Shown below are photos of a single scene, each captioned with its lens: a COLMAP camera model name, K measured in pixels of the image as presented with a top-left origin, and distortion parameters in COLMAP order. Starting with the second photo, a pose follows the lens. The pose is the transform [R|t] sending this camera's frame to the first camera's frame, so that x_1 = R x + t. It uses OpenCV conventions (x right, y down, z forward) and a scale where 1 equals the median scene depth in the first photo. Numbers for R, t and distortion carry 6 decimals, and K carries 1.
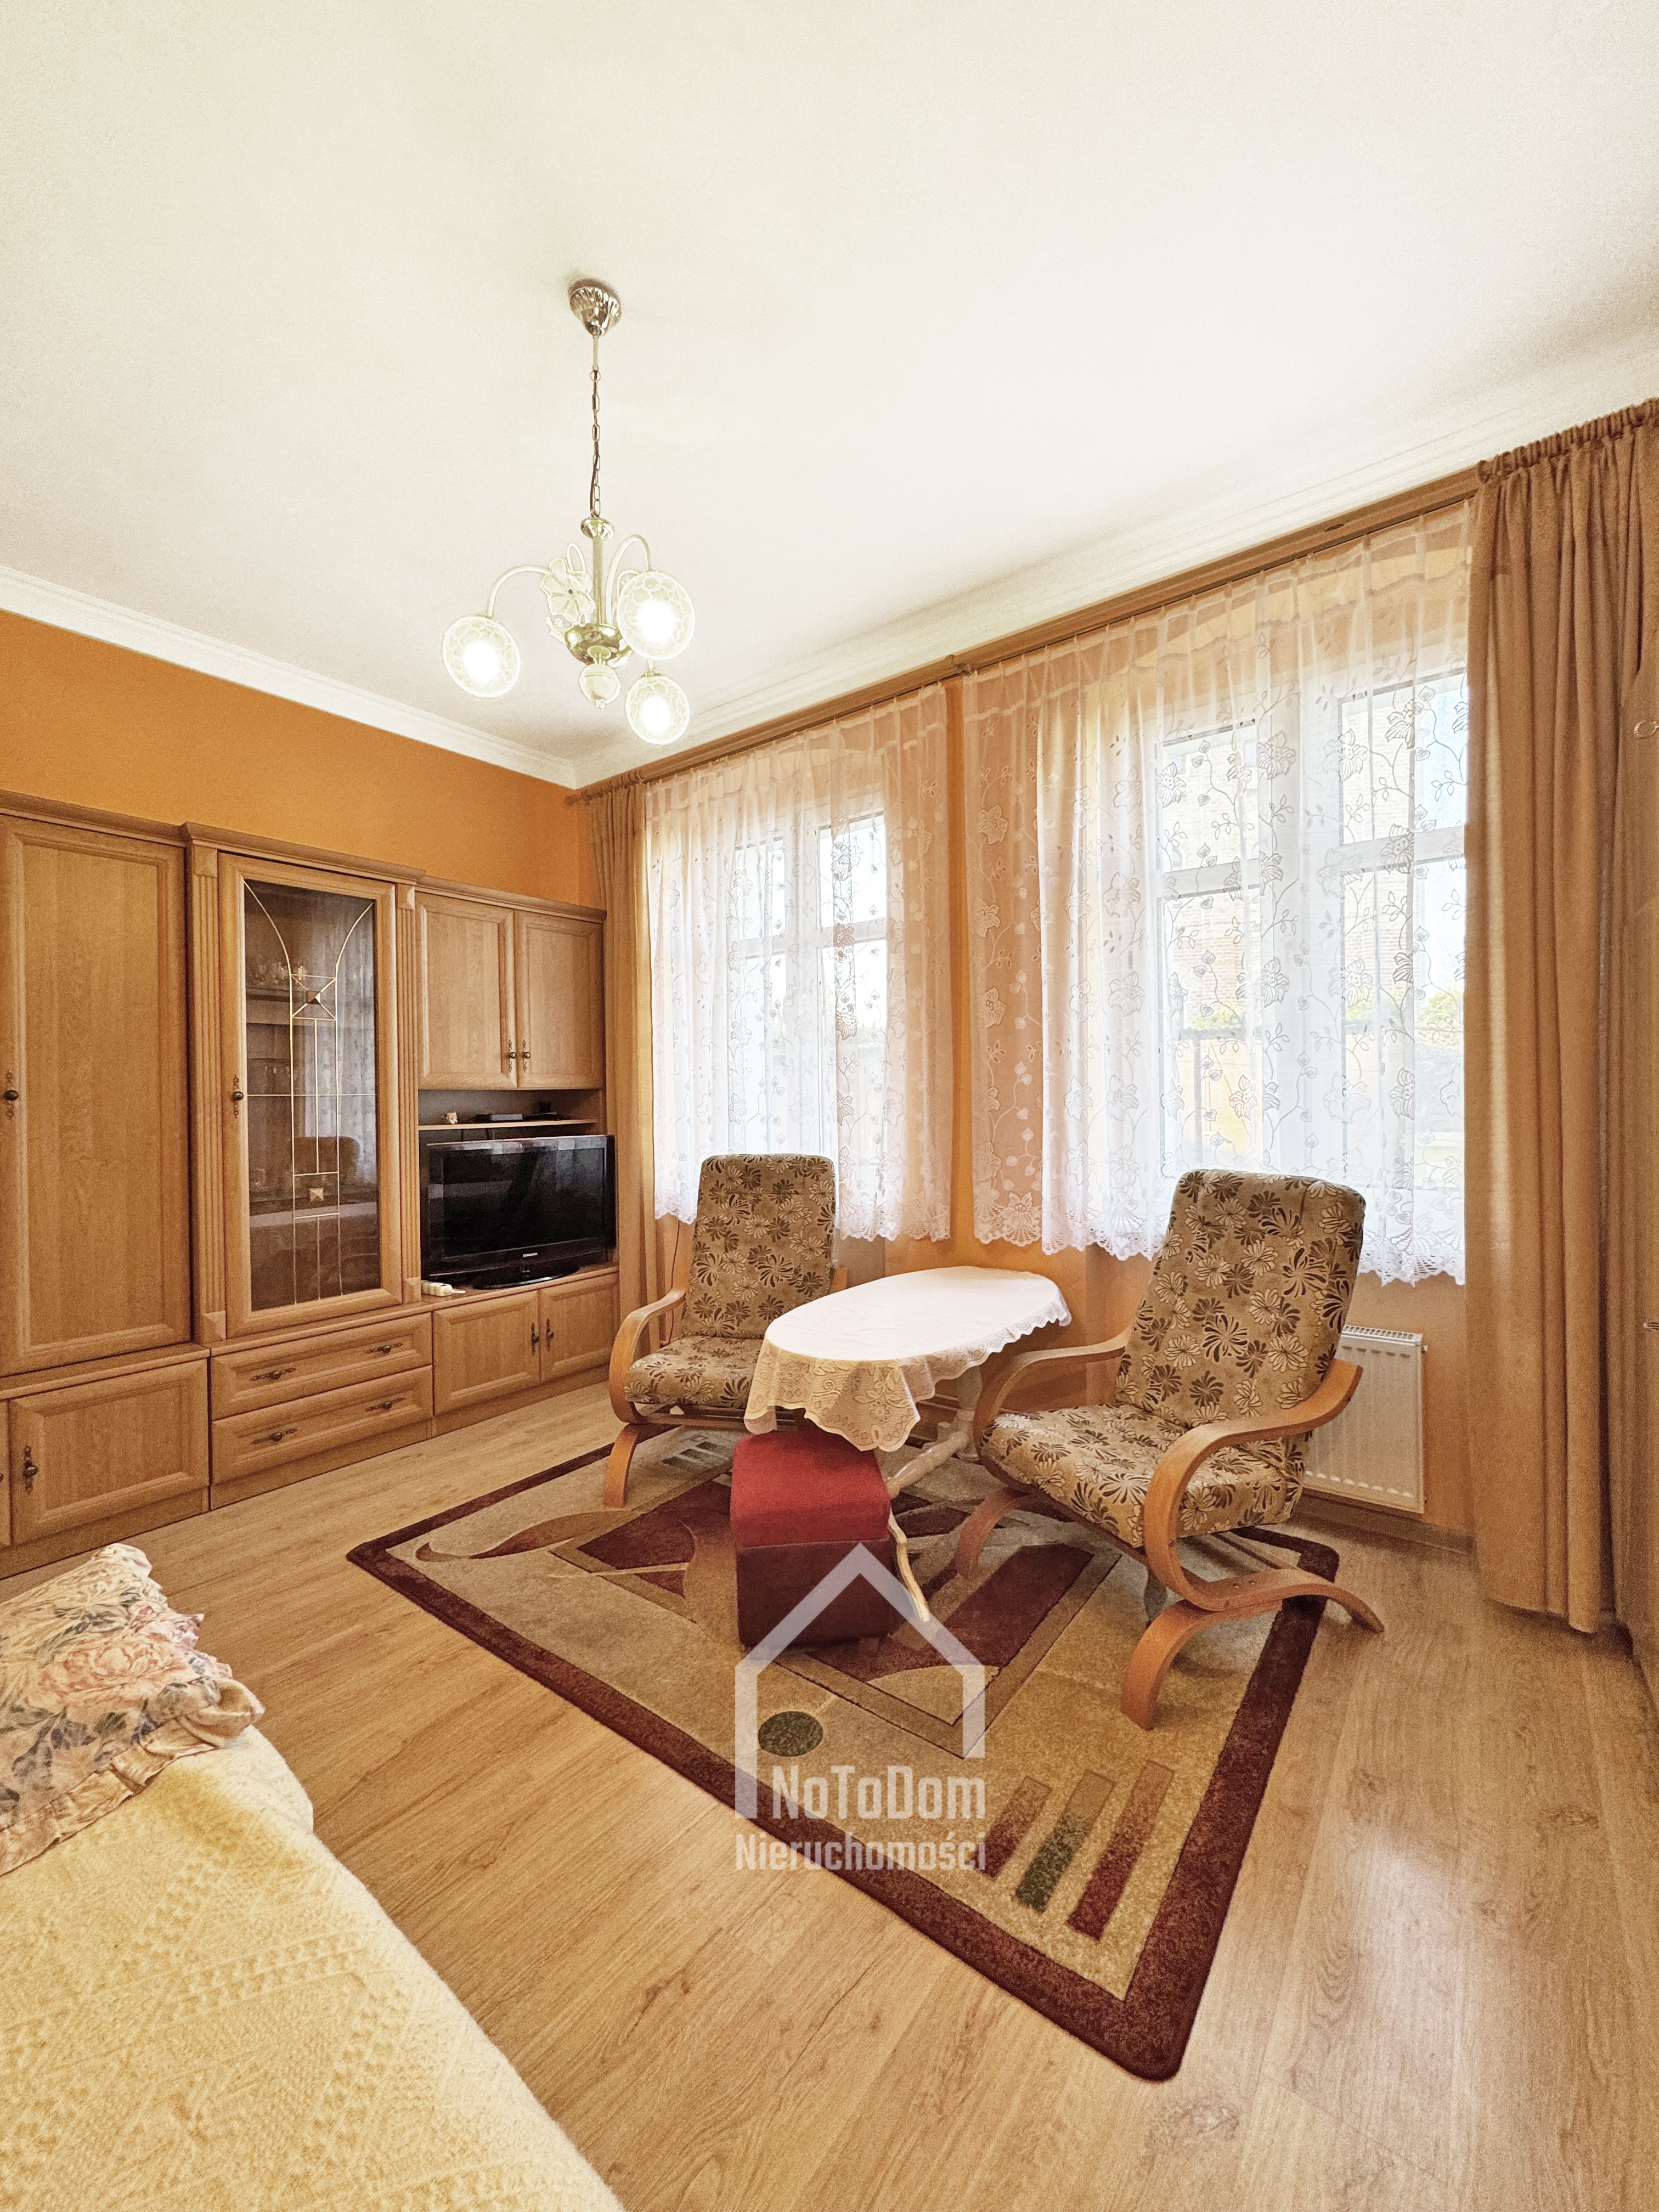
lens RADIAL K [[875.1, 0, 837.8], [0, 875.1, 1115.7], [0, 0, 1]] dist [-0.004088, -0.000190]
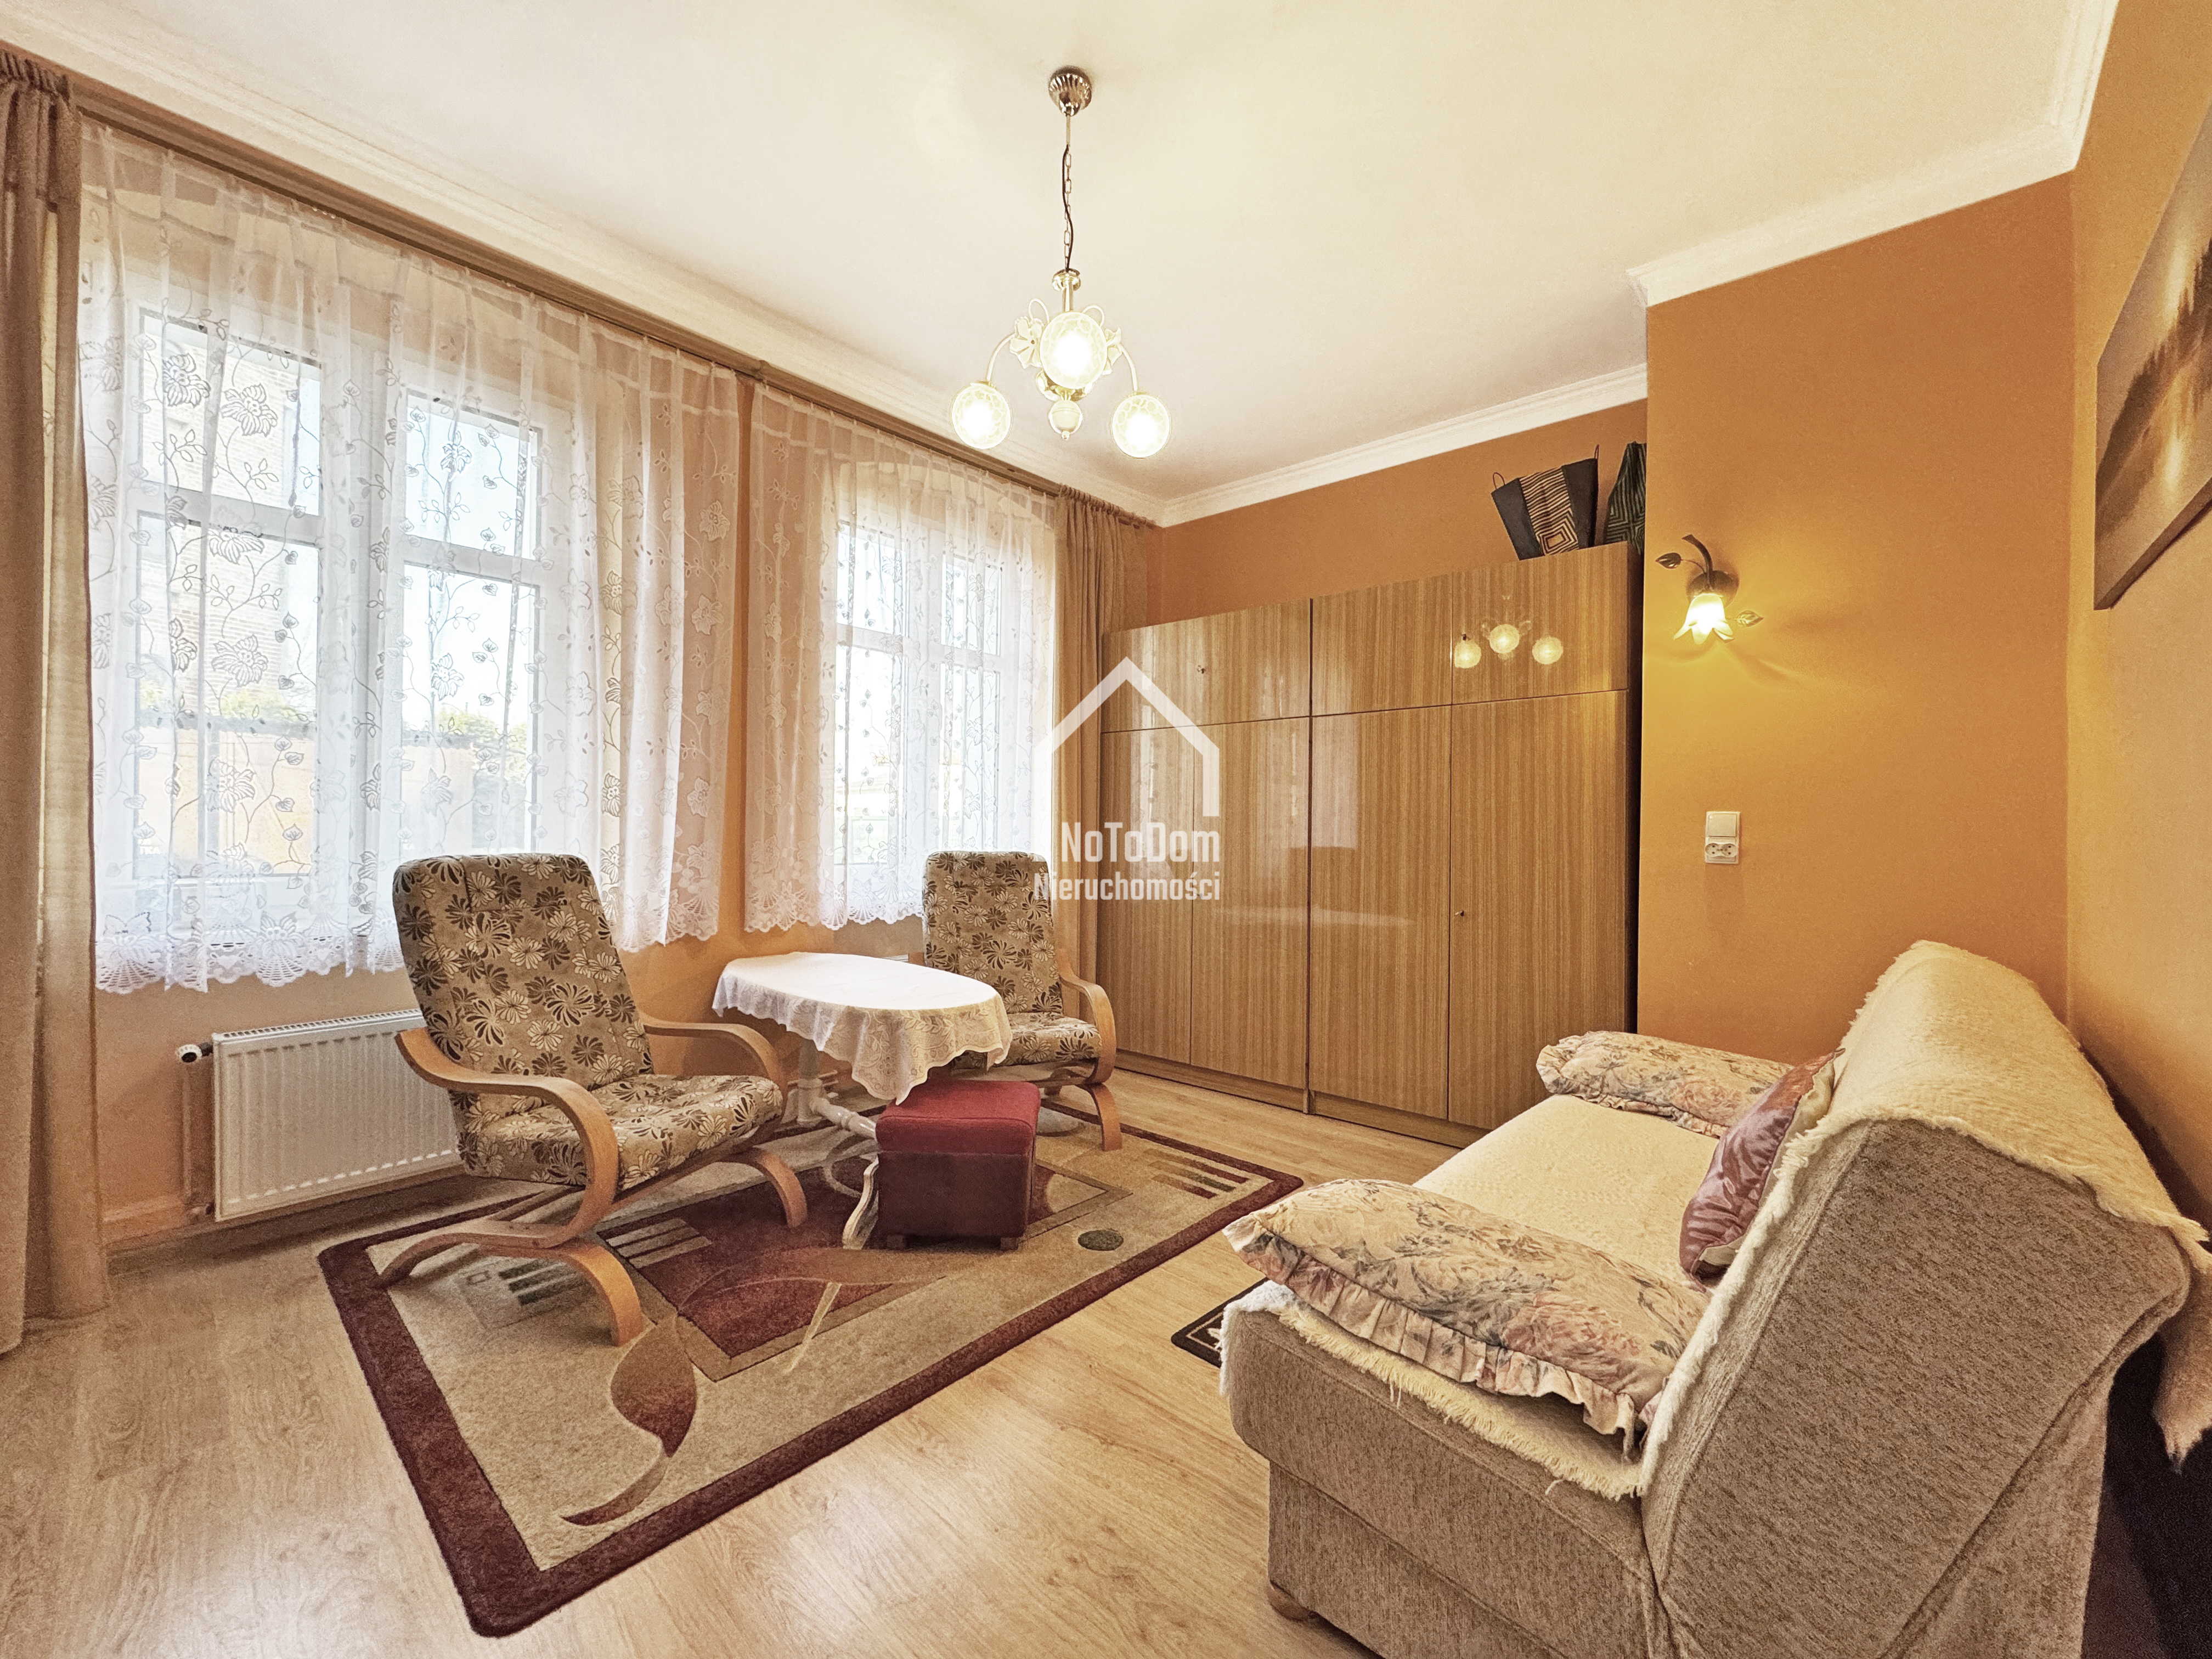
lens RADIAL K [[875.1, 0, 1116.9], [0, 875.1, 825.9], [0, 0, 1]] dist [-0.004088, -0.000190]
pose [[0.092471, 0.010873, 0.995656, -0.921425], [-0.006054, 0.999928, -0.010357, 0.030480], [-0.995697, -0.005070, 0.092530, 0.529057]]
